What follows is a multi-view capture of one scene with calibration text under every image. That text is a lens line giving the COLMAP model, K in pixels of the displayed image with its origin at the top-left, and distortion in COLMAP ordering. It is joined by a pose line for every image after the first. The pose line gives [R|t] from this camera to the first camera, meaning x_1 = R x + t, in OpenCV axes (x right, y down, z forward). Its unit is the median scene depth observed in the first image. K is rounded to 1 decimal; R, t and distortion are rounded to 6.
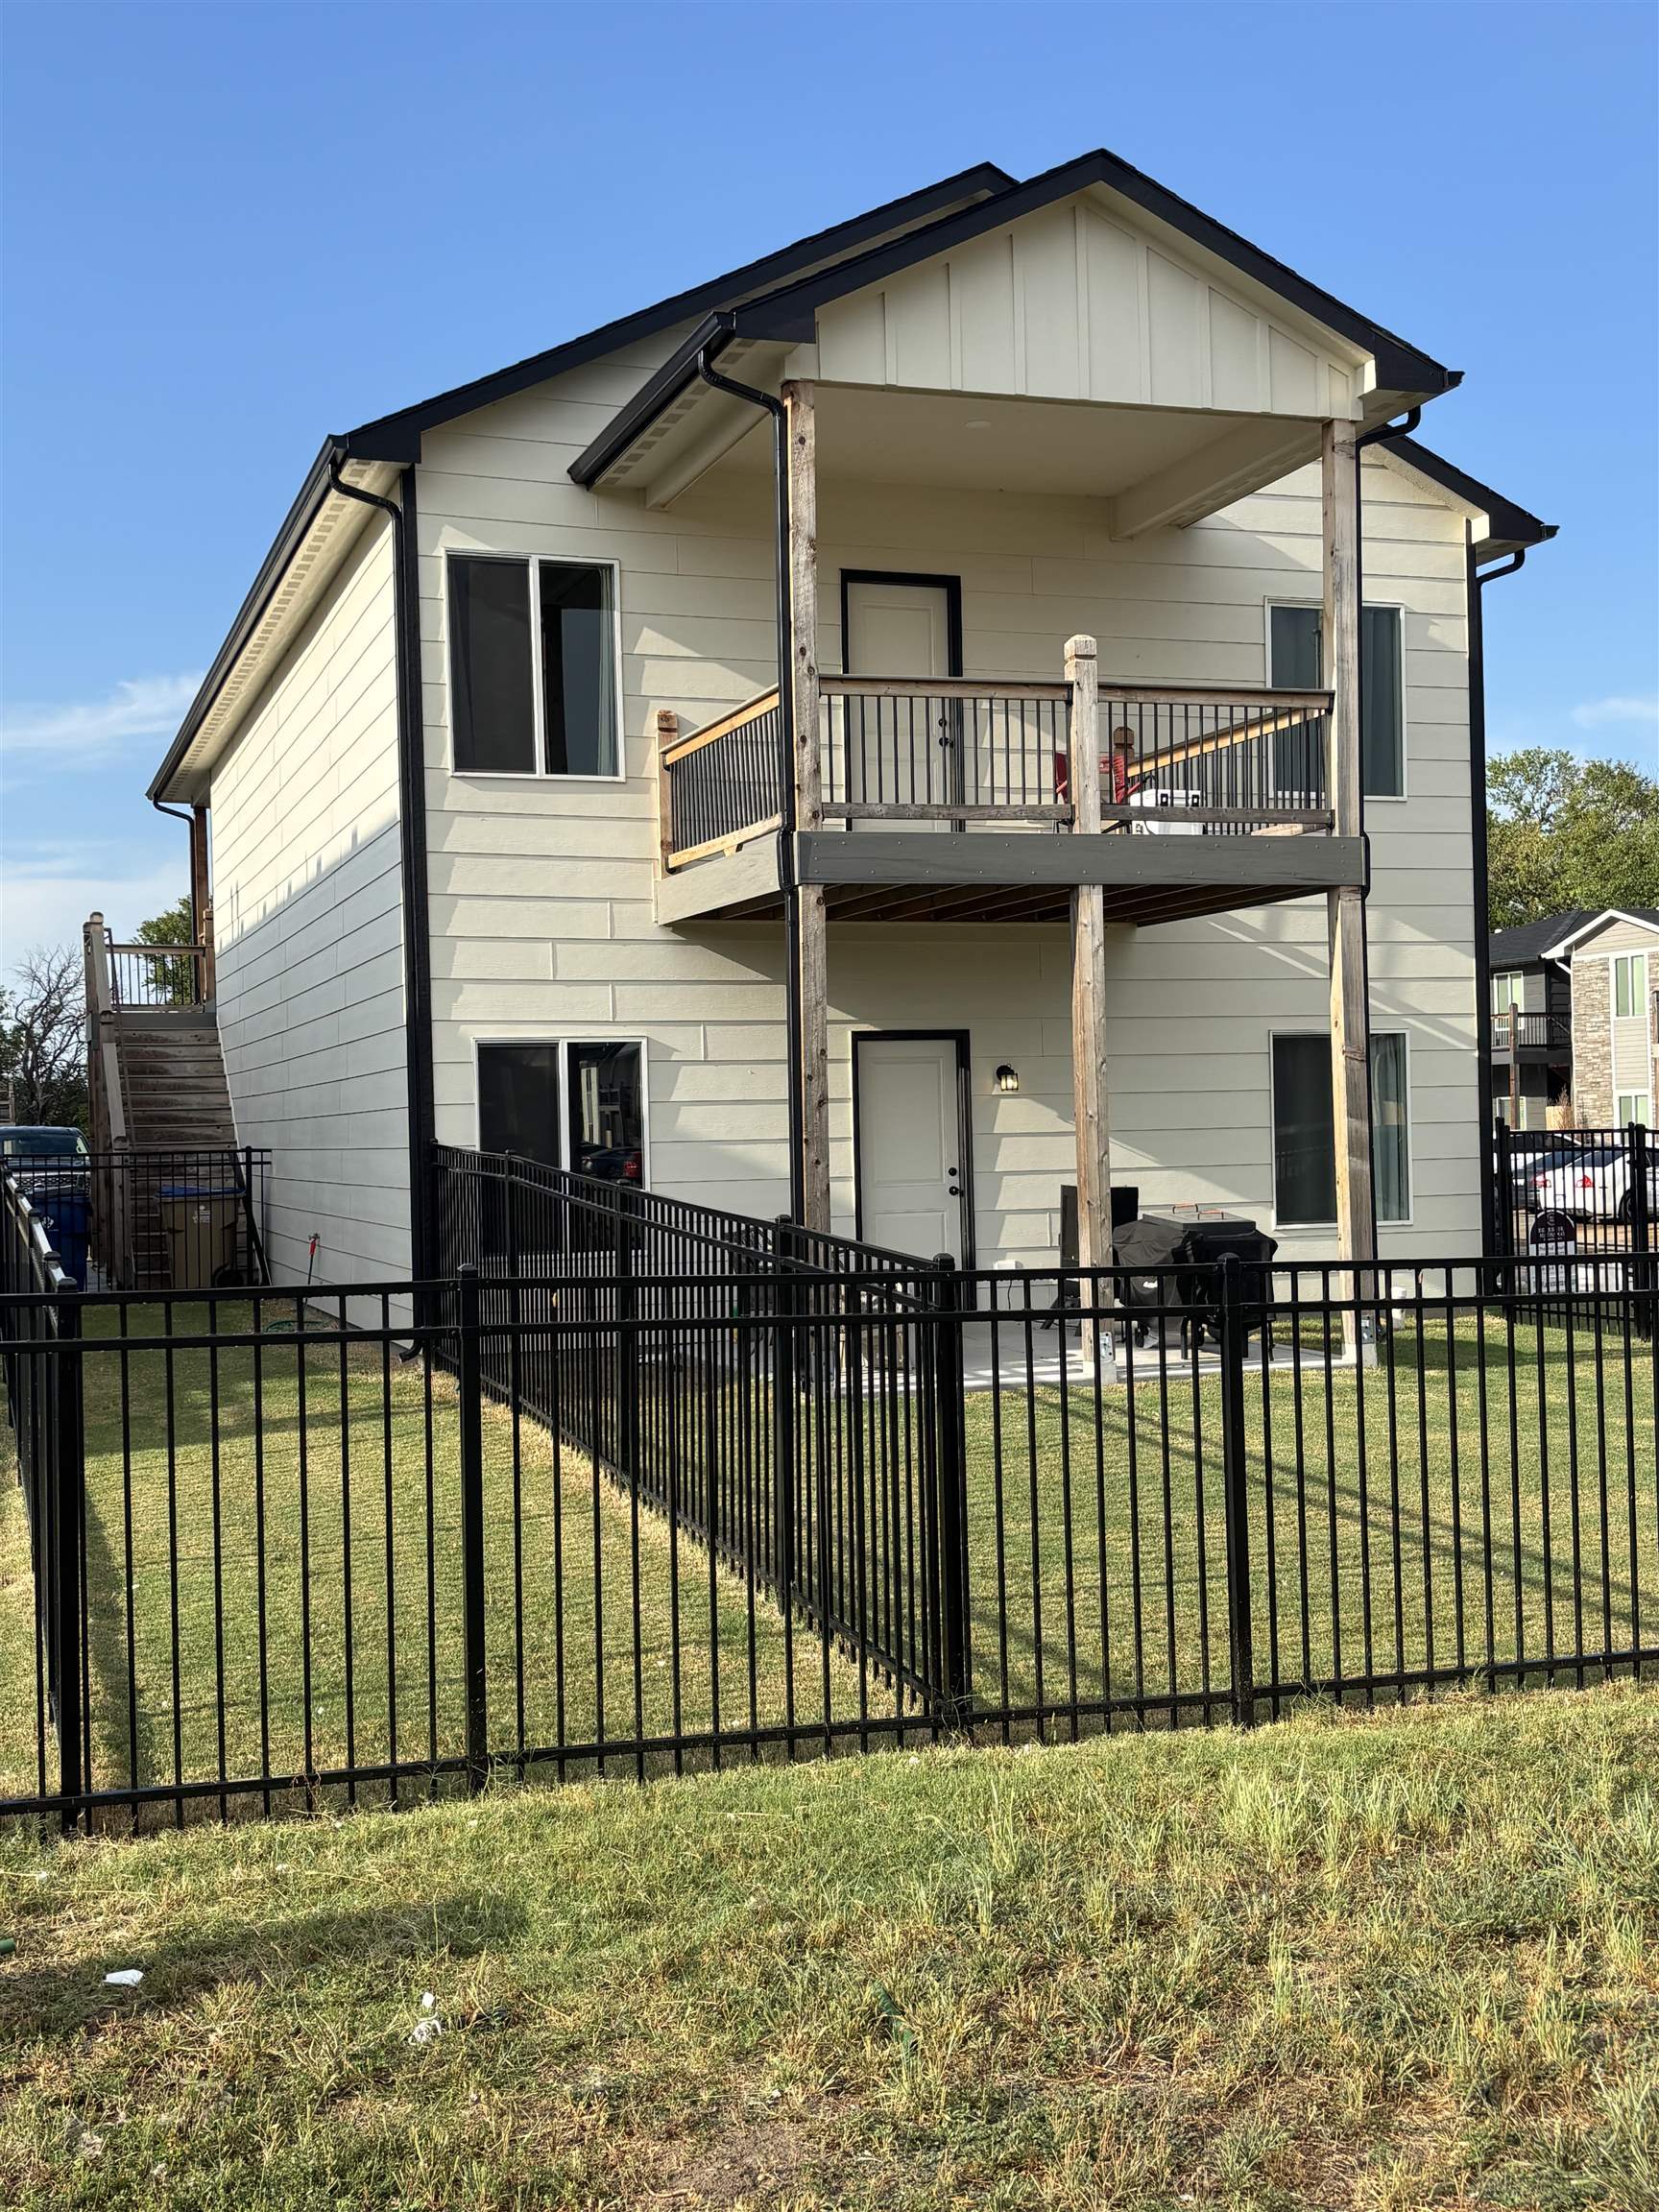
lens RADIAL K [[2332.6, 0, 843.3], [0, 2332.6, 1092.9], [0, 0, 1]] dist [-0.006928, 0.000000]
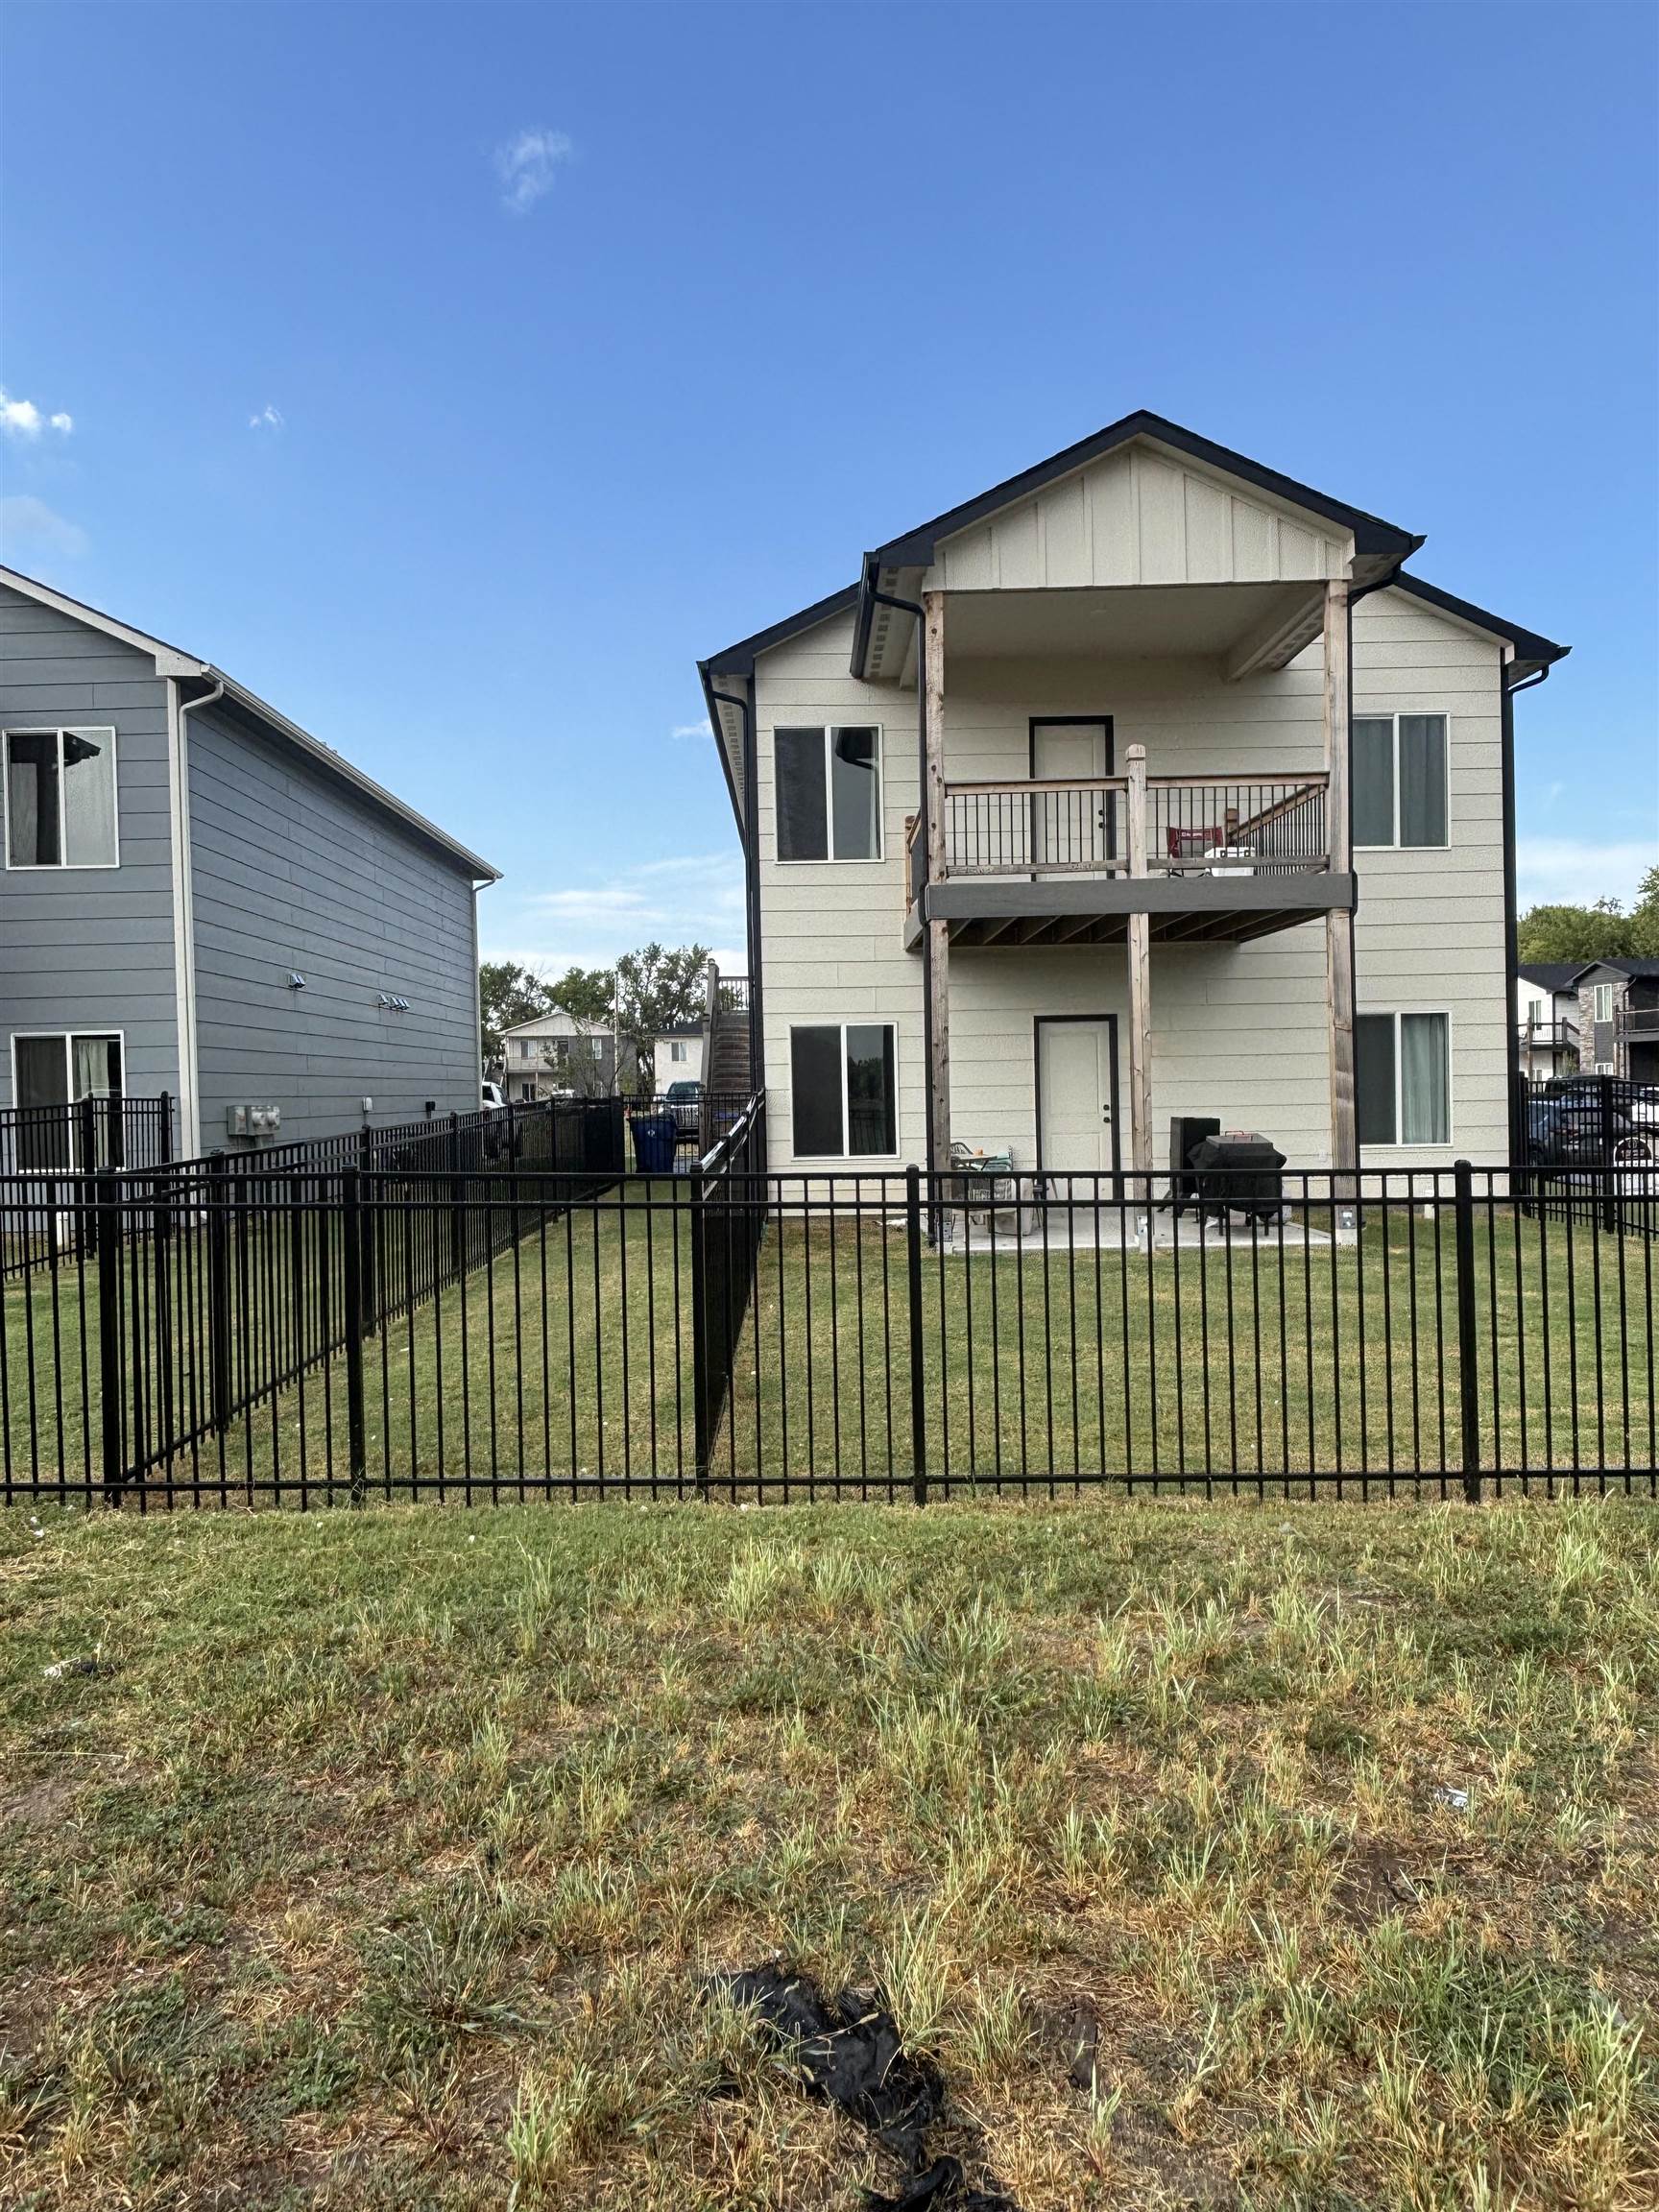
lens RADIAL K [[1378.9, 0, 819.4], [0, 1378.9, 1090.5], [0, 0, 1]] dist [-0.024702, -0.001165]
pose [[0.949443, -0.001434, -0.313936, 0.175899], [0.007924, 0.999780, 0.019397, 0.004311], [0.313839, -0.020904, 0.949246, 0.099124]]
